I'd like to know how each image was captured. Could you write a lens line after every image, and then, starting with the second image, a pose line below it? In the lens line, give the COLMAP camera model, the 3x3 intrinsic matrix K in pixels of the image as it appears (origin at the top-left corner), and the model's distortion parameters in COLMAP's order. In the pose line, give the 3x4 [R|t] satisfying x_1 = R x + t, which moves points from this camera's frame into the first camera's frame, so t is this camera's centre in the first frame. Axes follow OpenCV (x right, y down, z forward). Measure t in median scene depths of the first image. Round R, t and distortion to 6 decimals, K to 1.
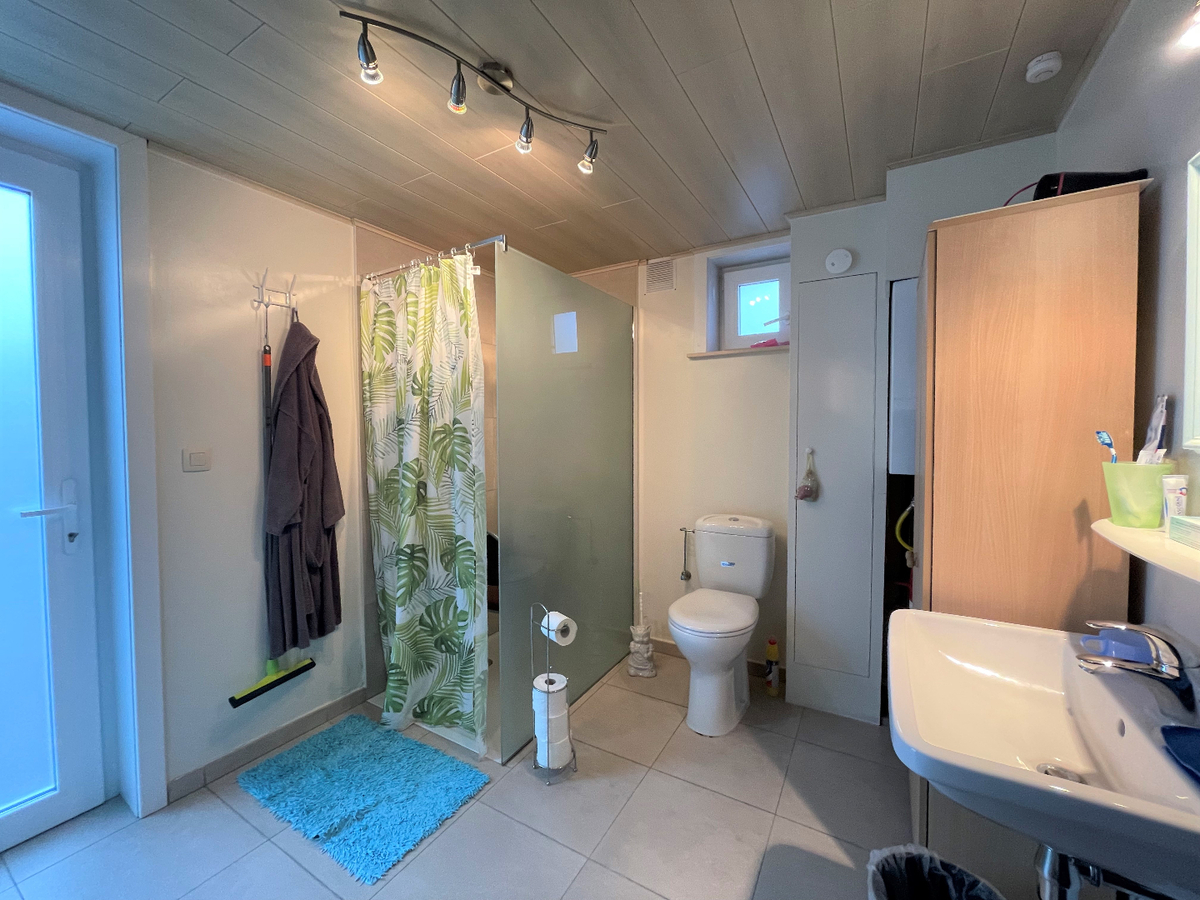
lens RADIAL K [[481.4, 0, 600.0], [0, 481.4, 450.0], [0, 0, 1]] dist [-0.003276, -0.000238]
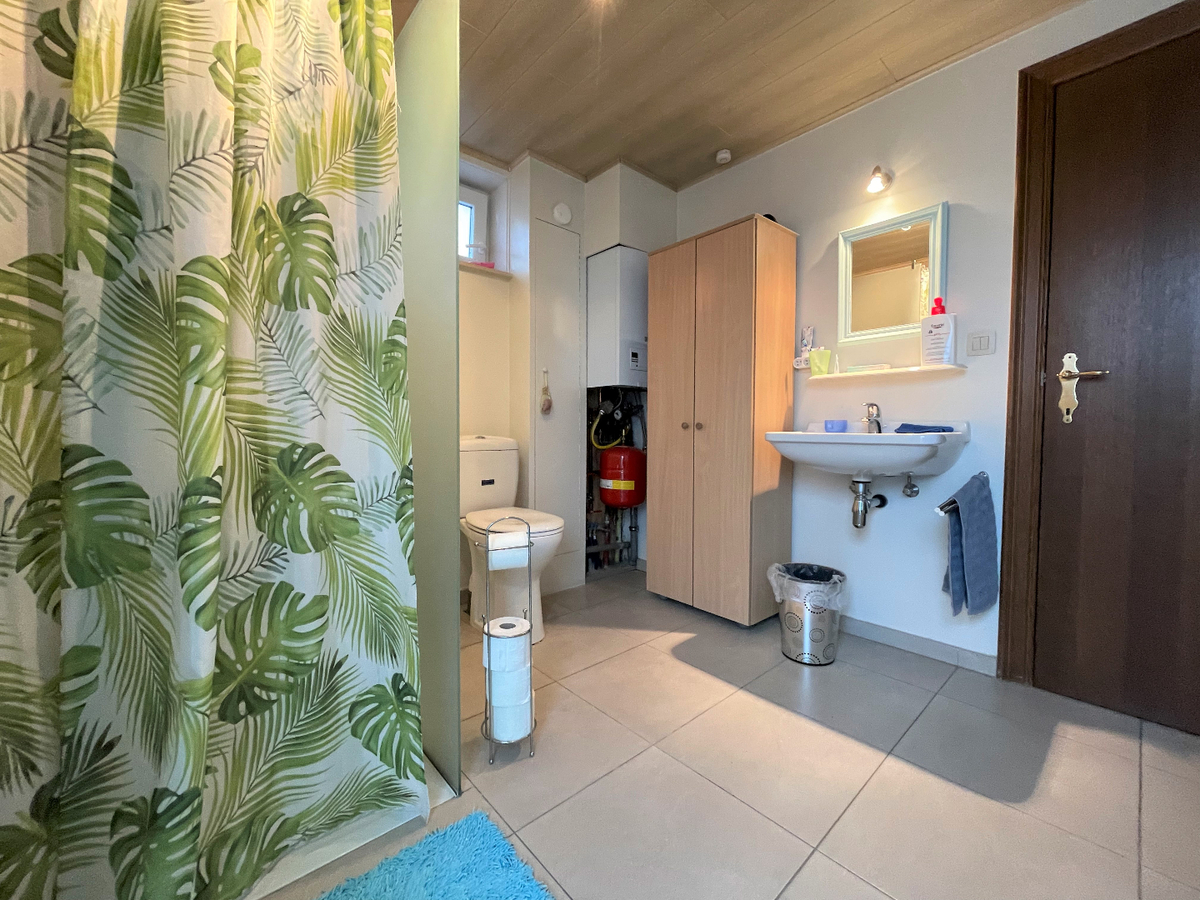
lens RADIAL K [[481.4, 0, 600.0], [0, 481.4, 450.0], [0, 0, 1]] dist [-0.003276, -0.000238]
pose [[0.317292, -0.032759, 0.947762, -0.657801], [0.033390, 0.999169, 0.023358, 0.179828], [-0.947740, 0.024234, 0.318122, 0.560478]]
